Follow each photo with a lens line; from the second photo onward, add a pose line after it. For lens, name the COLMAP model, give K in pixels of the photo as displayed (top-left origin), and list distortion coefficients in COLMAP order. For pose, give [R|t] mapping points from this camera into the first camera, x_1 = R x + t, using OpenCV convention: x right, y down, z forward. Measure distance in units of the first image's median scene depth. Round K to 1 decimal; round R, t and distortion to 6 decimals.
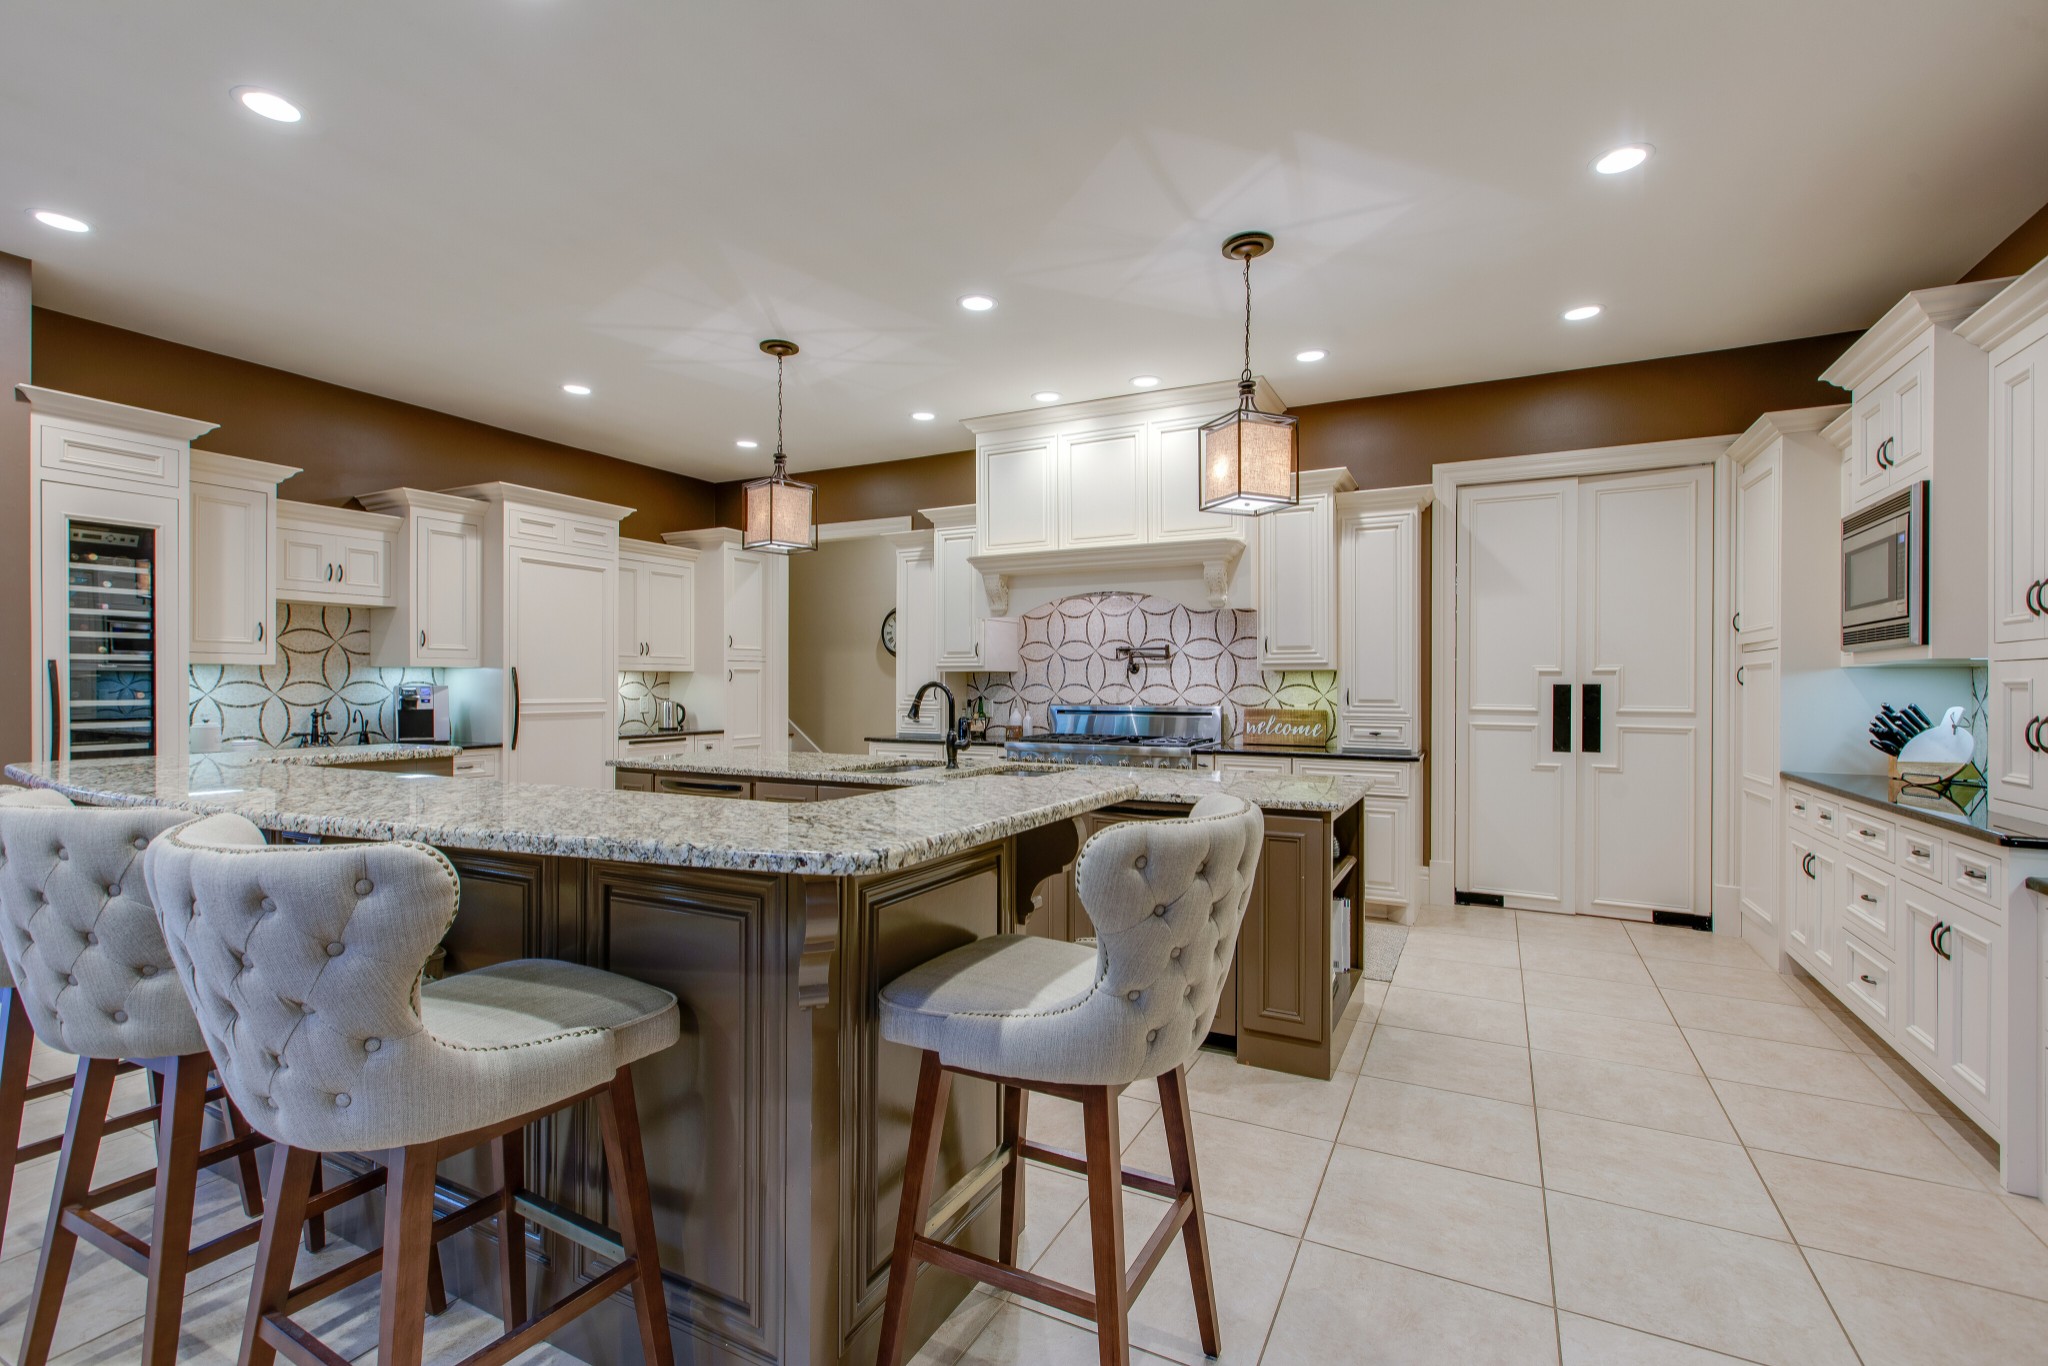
lens RADIAL K [[905.8, 0, 1018.0], [0, 905.8, 684.3], [0, 0, 1]] dist [0.001488, 0.000511]
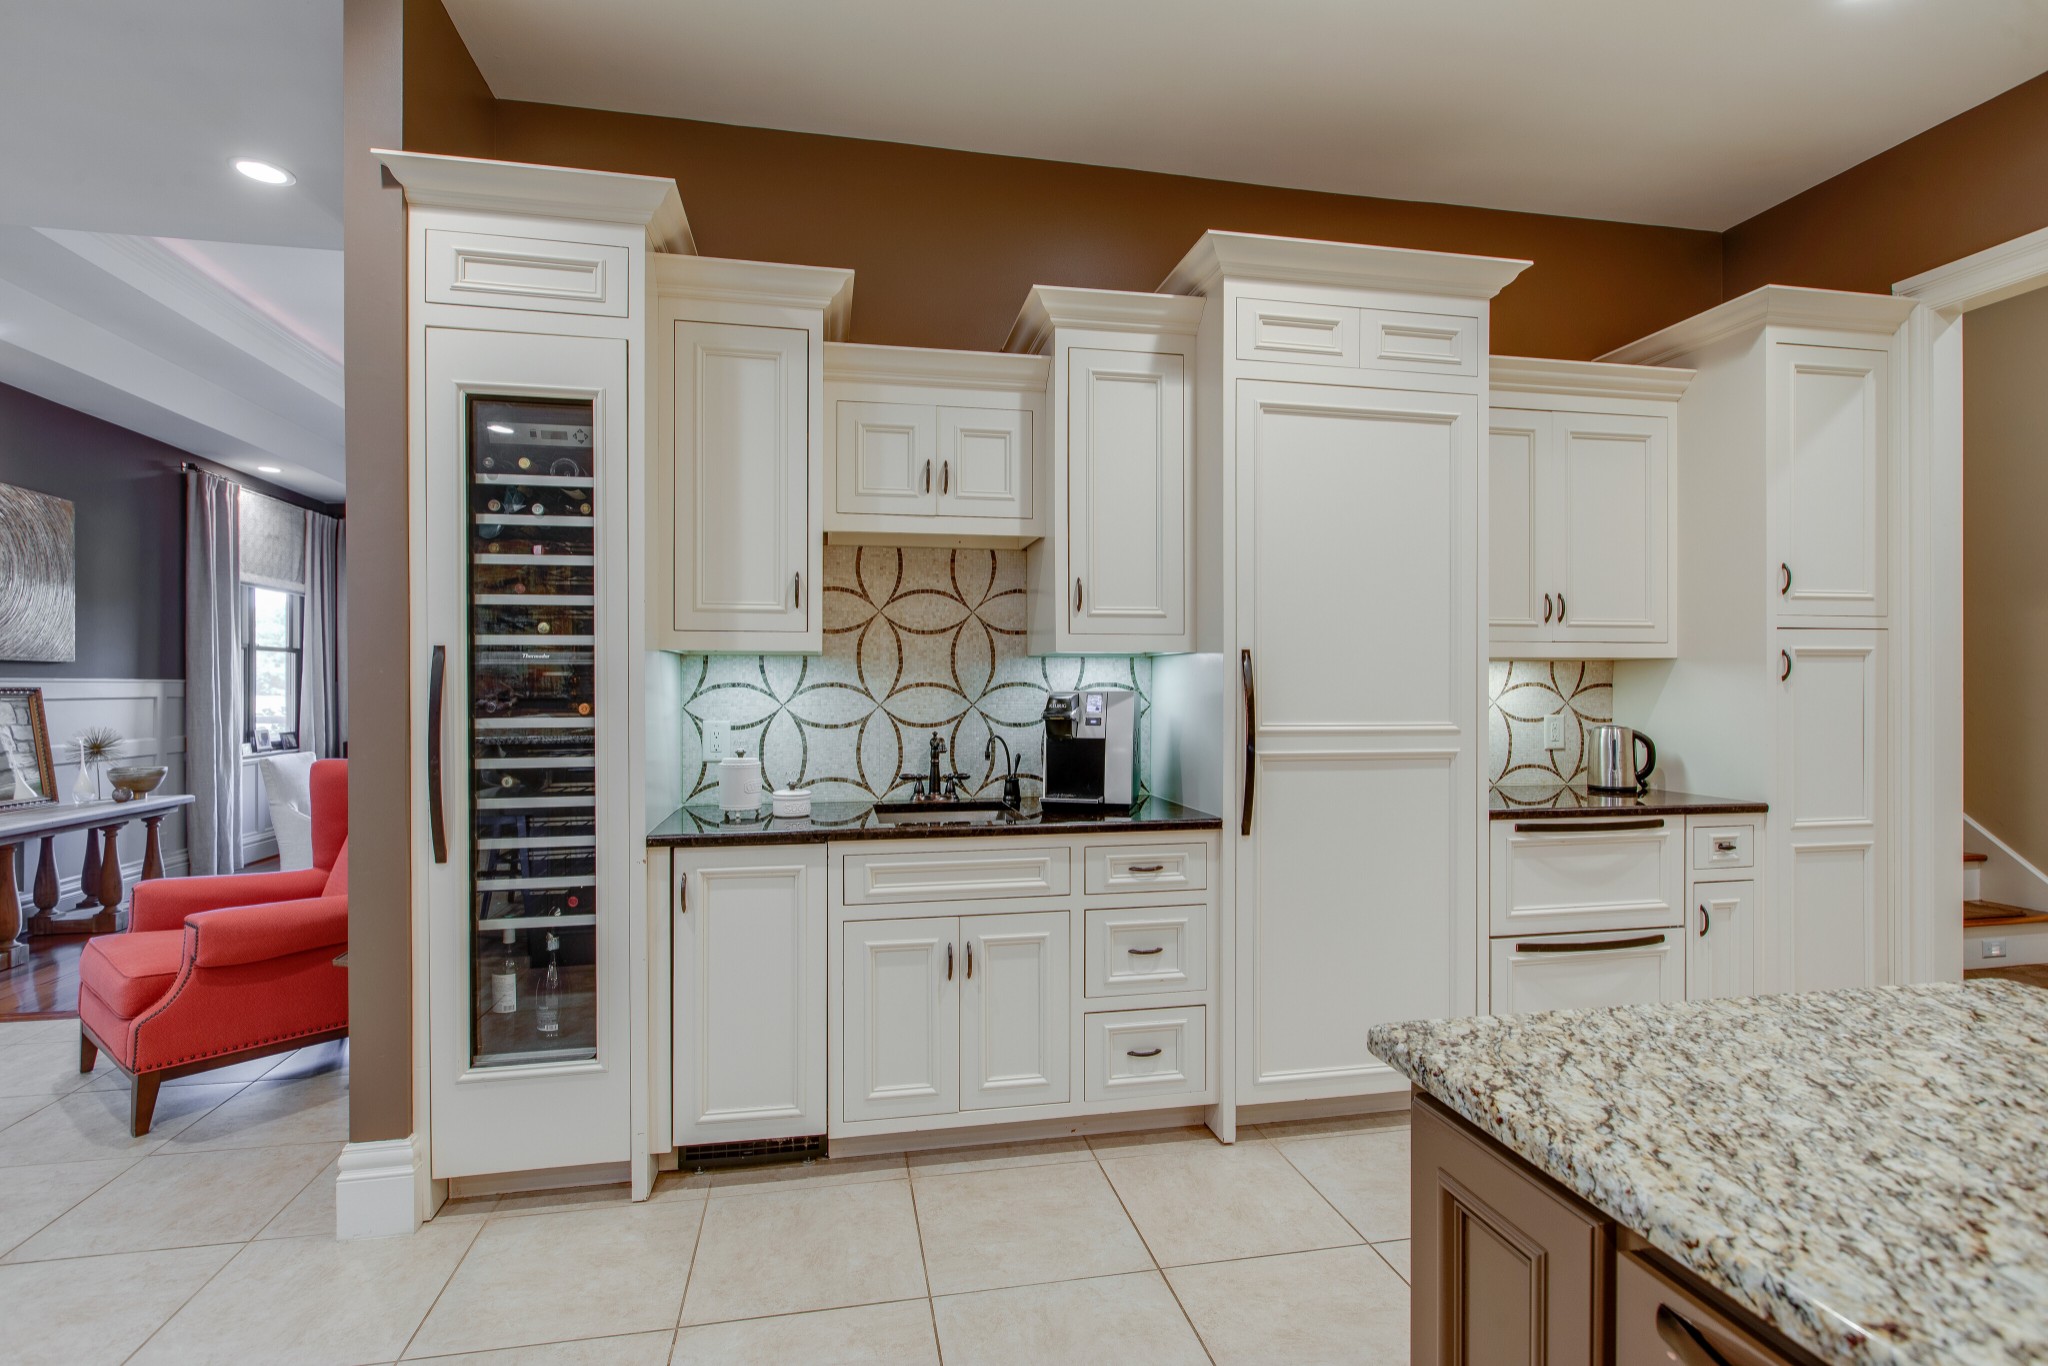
lens RADIAL K [[979.7, 0, 1024.0], [0, 979.7, 683.0], [0, 0, 1]] dist [-0.000834, 0.001207]
pose [[0.629059, -0.005653, -0.777337, -0.250432], [0.001020, 0.999979, -0.006446, 0.000579], [0.777357, 0.003262, 0.629052, 0.612235]]
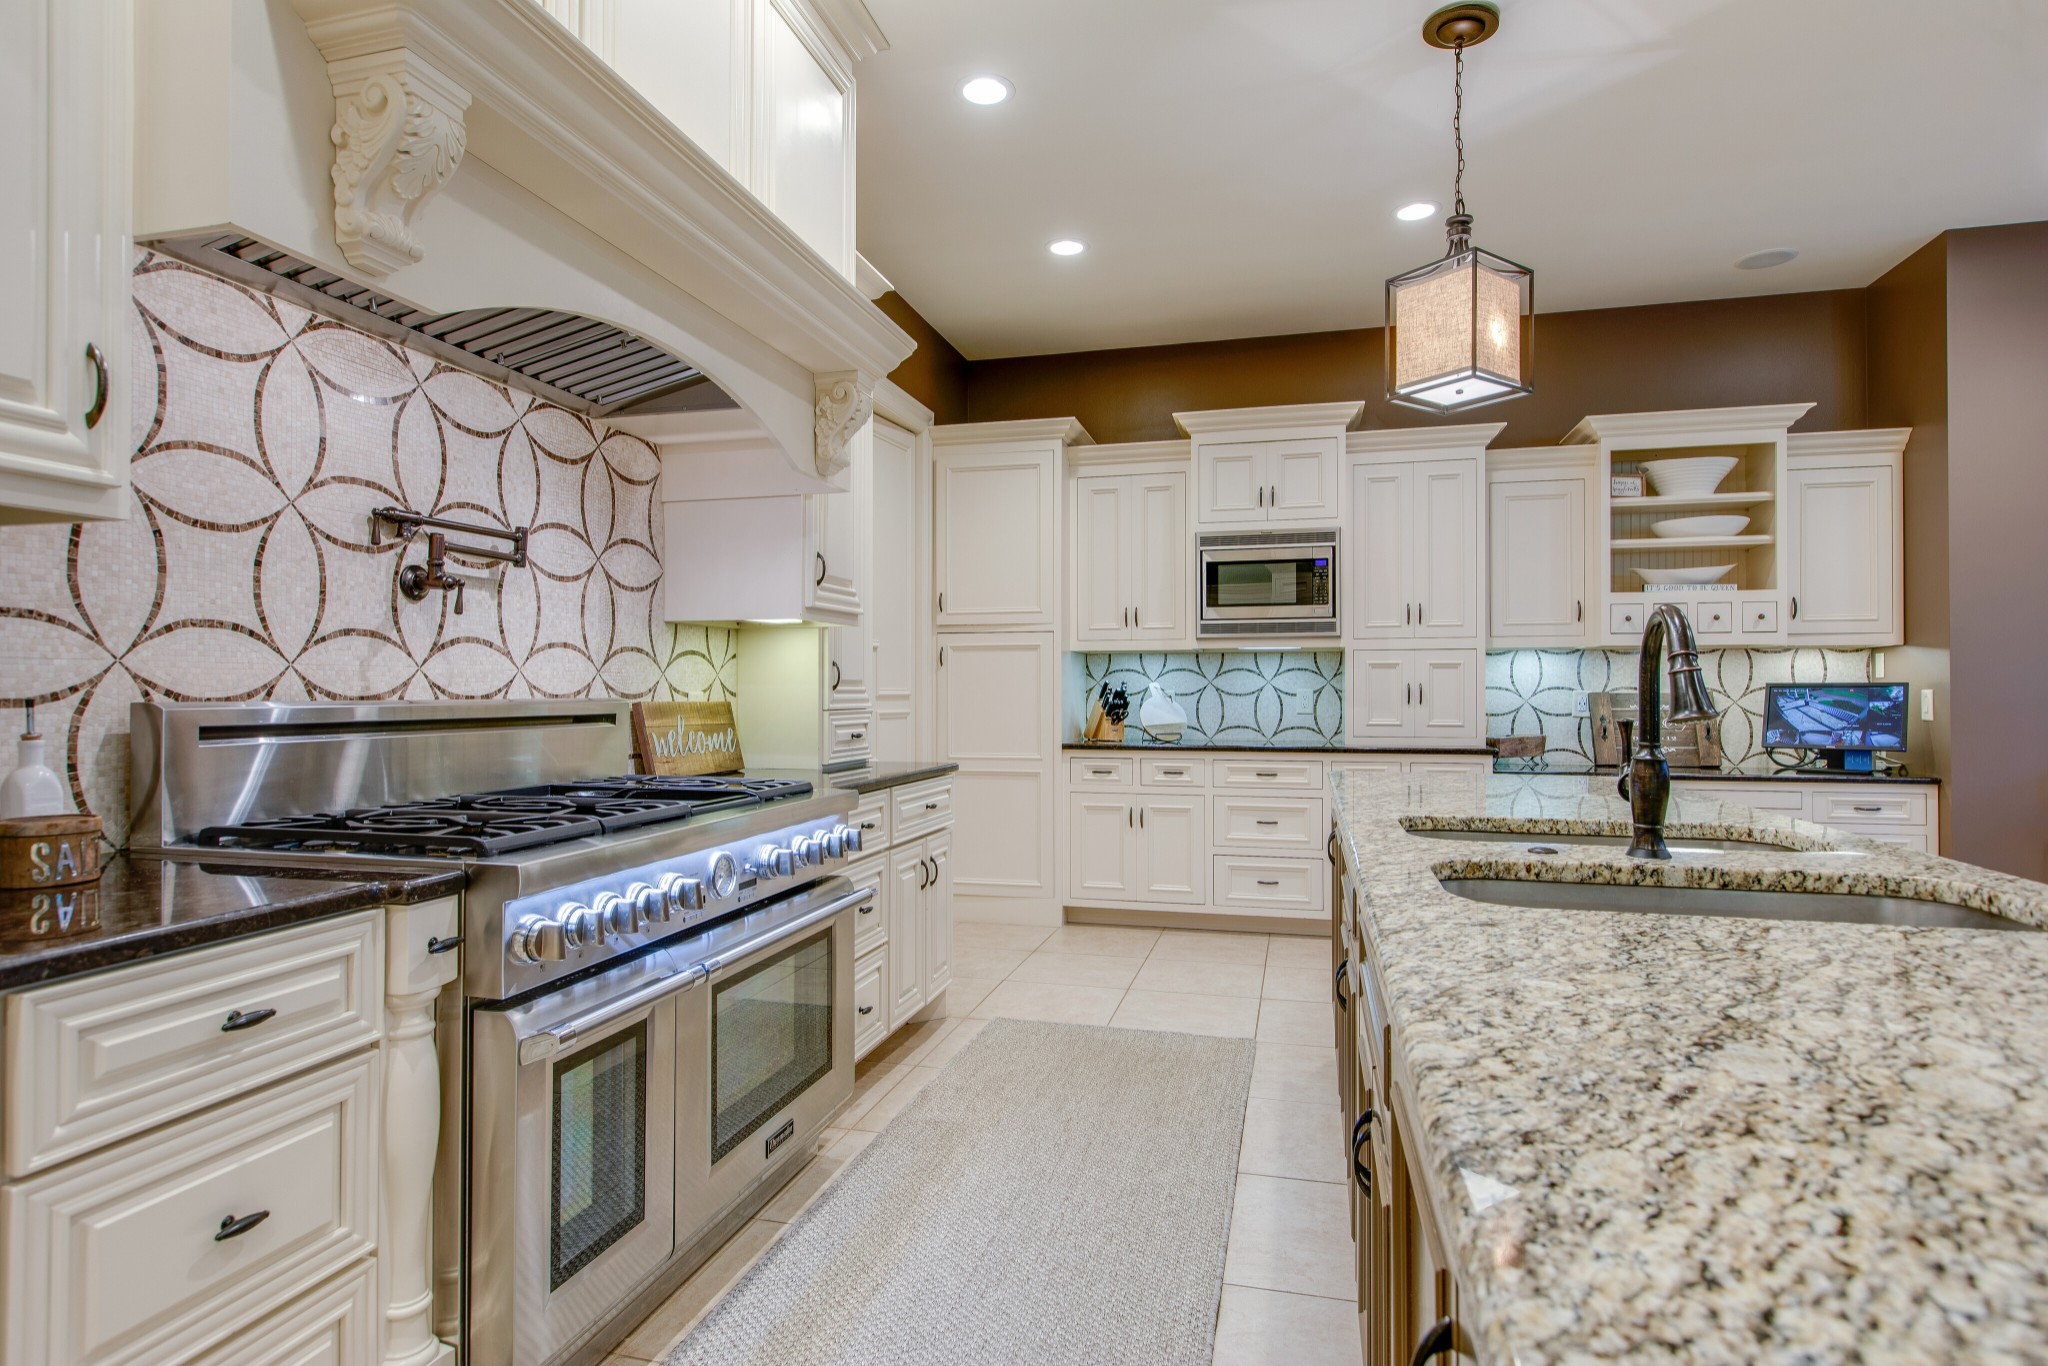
lens RADIAL K [[1088.9, 0, 1024.0], [0, 1088.9, 683.0], [0, 0, 1]] dist [0.001032, 0.000280]
pose [[-0.228704, 0.005706, 0.973479, -0.310090], [0.000959, 0.999984, -0.005636, 0.020813], [-0.973496, -0.000356, -0.228706, 0.954418]]
